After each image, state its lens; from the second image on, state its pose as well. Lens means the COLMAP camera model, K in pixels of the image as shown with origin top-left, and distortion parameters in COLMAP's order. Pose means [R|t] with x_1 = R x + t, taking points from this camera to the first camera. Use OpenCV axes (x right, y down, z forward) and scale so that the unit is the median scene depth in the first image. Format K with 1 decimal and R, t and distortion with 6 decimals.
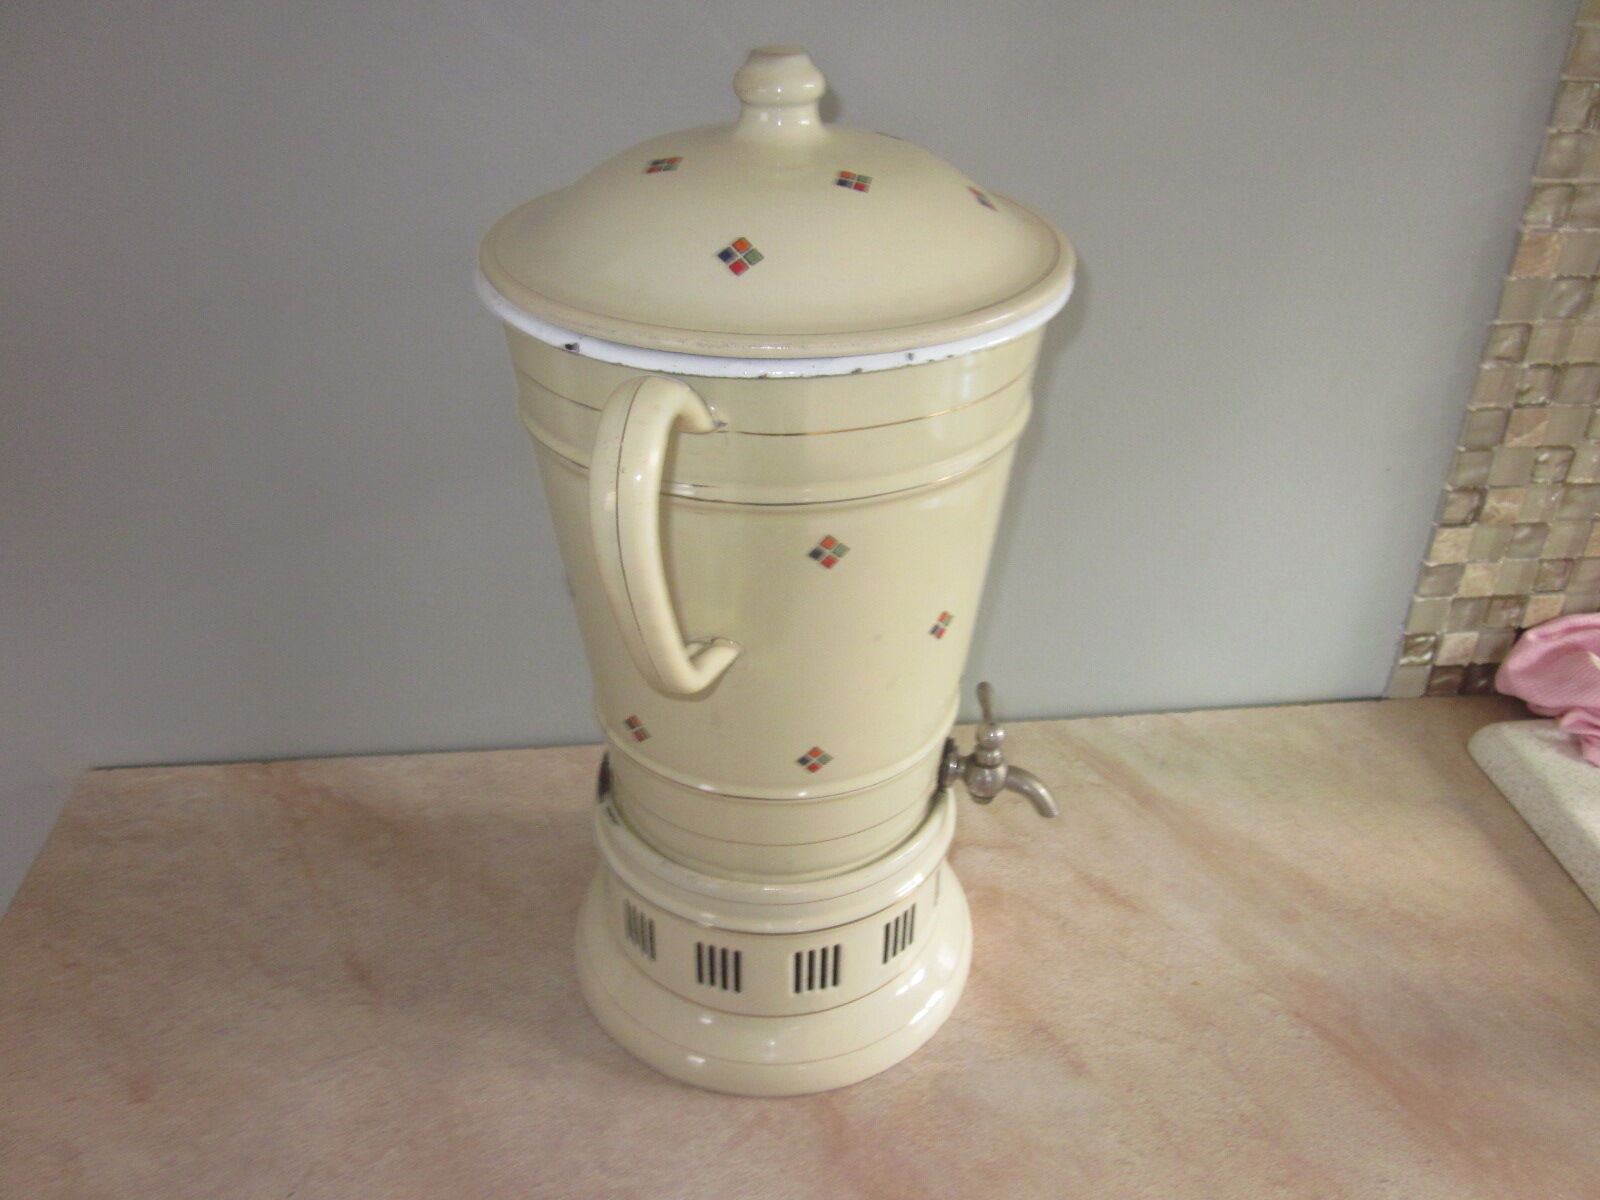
lens RADIAL K [[1323.5, 0, 800.0], [0, 1323.5, 600.0], [0, 0, 1]] dist [-0.051590, 0.024003]
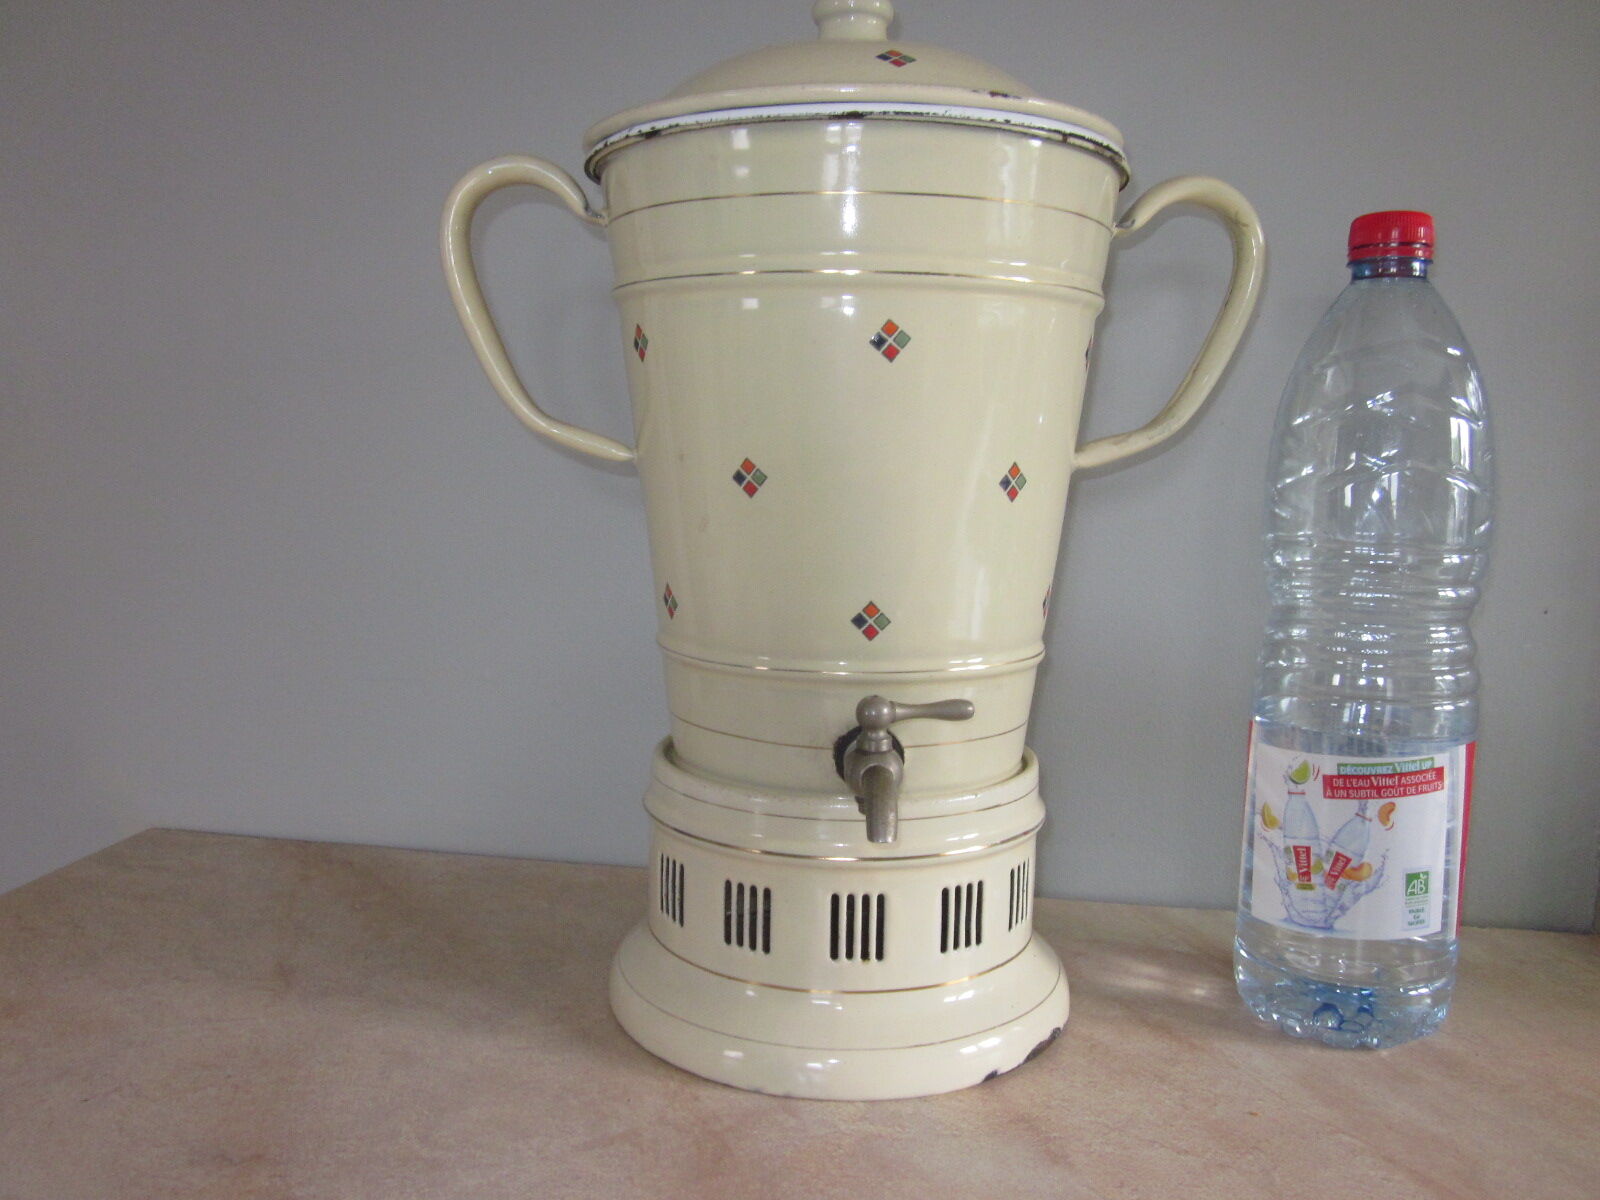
lens RADIAL K [[1323.5, 0, 800.0], [0, 1323.5, 600.0], [0, 0, 1]] dist [-0.051590, 0.024003]
pose [[0.966841, 0.046106, -0.251183, 0.190088], [-0.145720, 0.907331, -0.394354, 0.299896], [0.209725, 0.417880, 0.883964, 0.138979]]
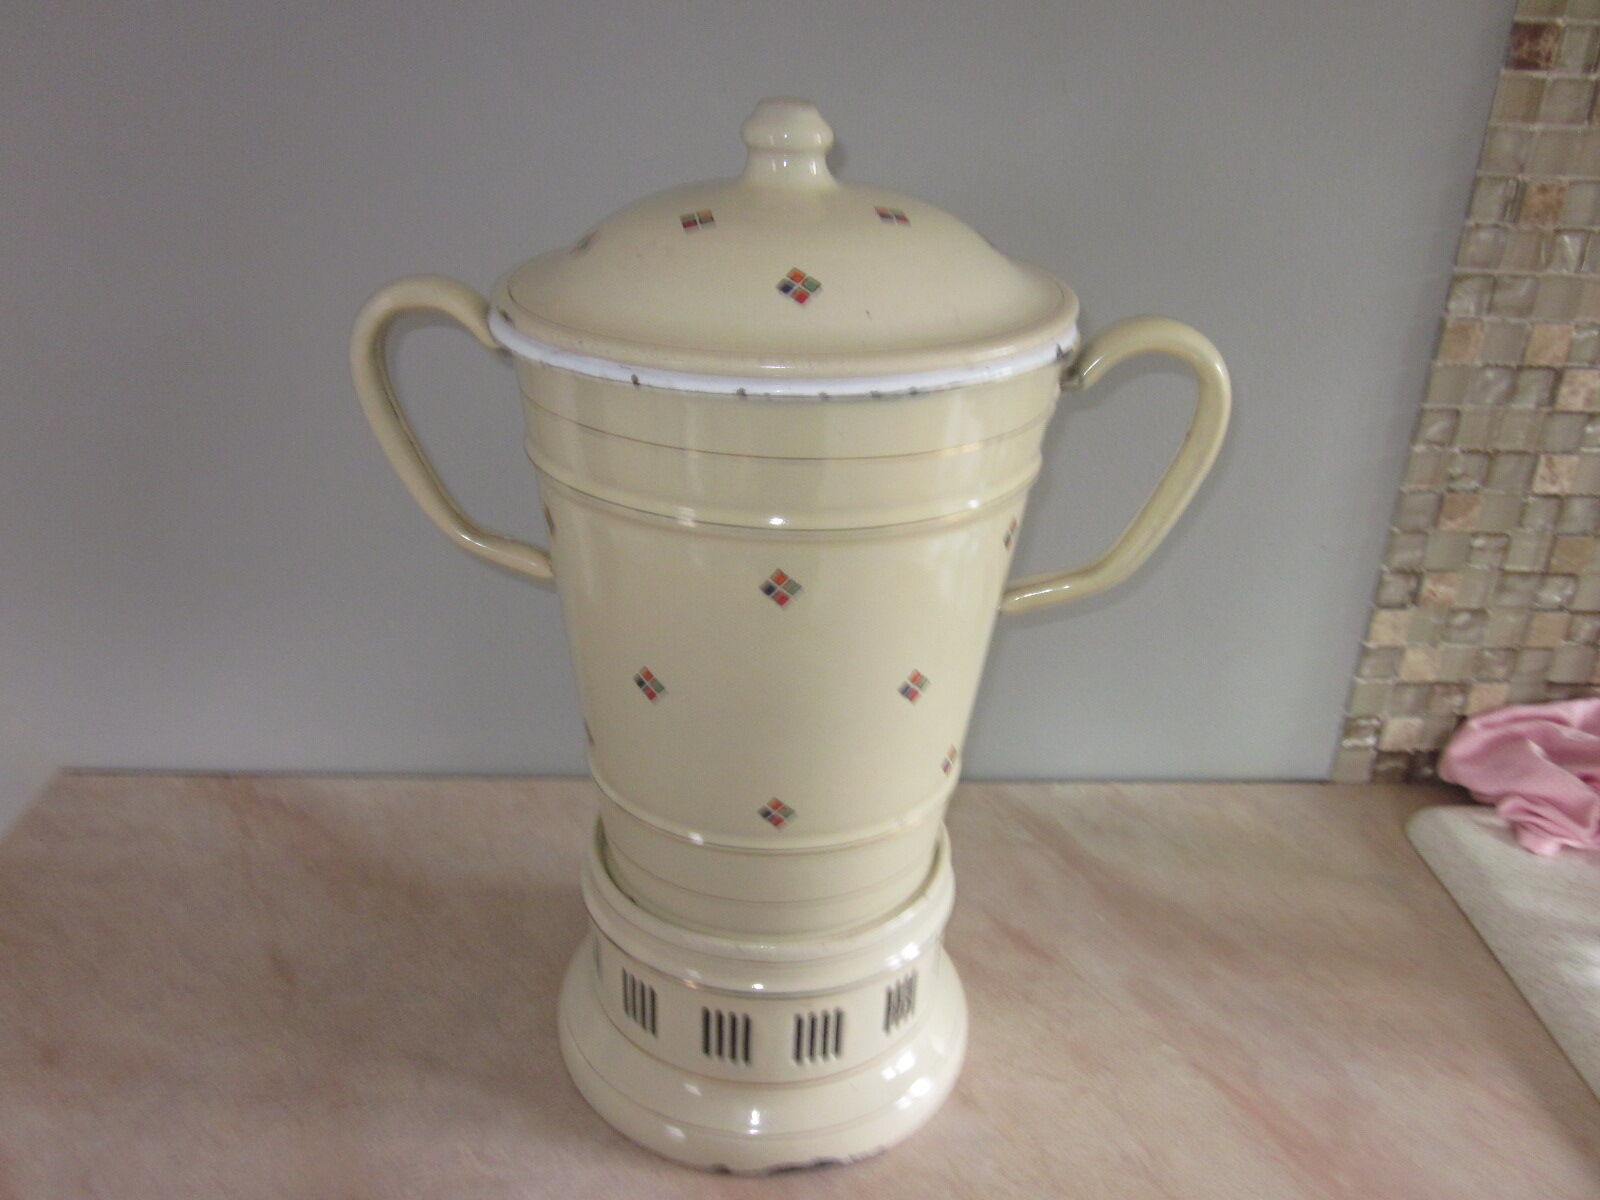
lens RADIAL K [[1323.5, 0, 800.0], [0, 1323.5, 600.0], [0, 0, 1]] dist [-0.051590, 0.024003]
pose [[0.997860, 0.051542, -0.040238, 0.082718], [-0.055385, 0.993334, -0.101093, 0.067408], [0.034759, 0.103105, 0.994063, -0.031424]]
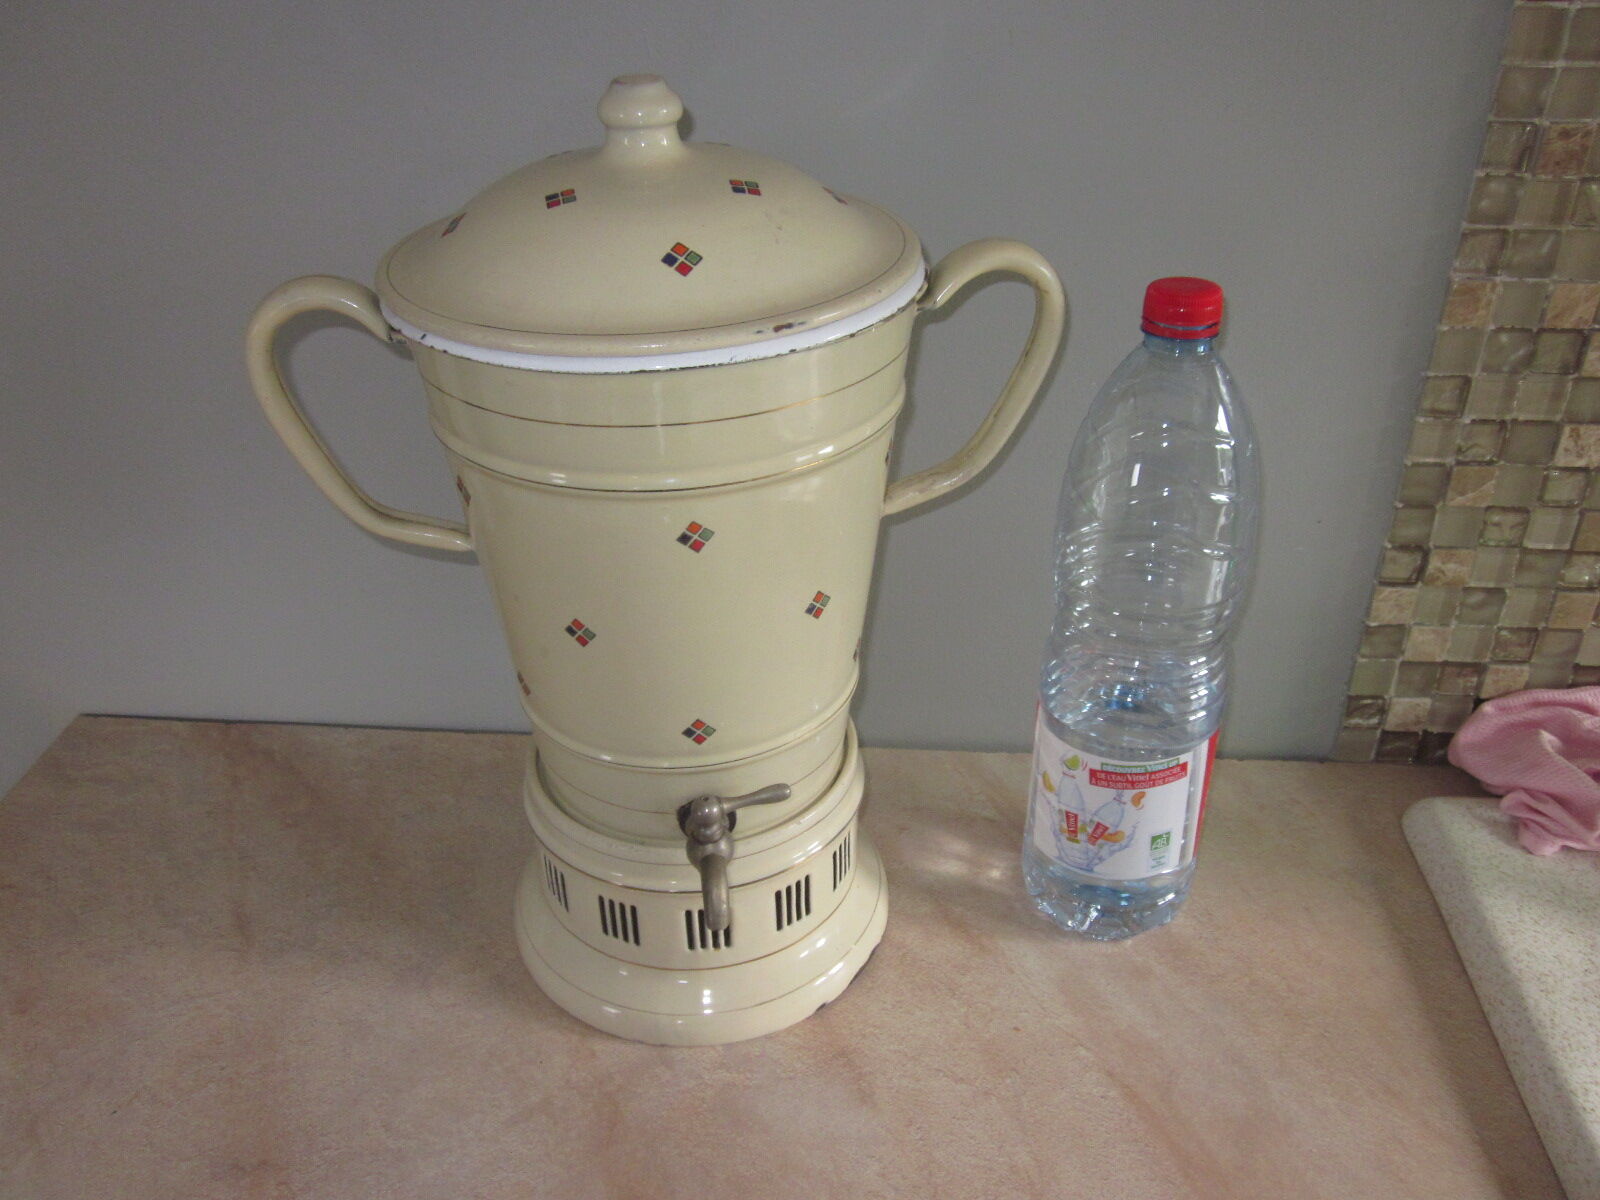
lens RADIAL K [[1323.5, 0, 800.0], [0, 1323.5, 600.0], [0, 0, 1]] dist [-0.051590, 0.024003]
pose [[0.985425, 0.073615, -0.153360, 0.225881], [-0.073830, 0.997262, 0.004295, -0.018401], [0.153256, 0.007091, 0.988161, -0.003946]]
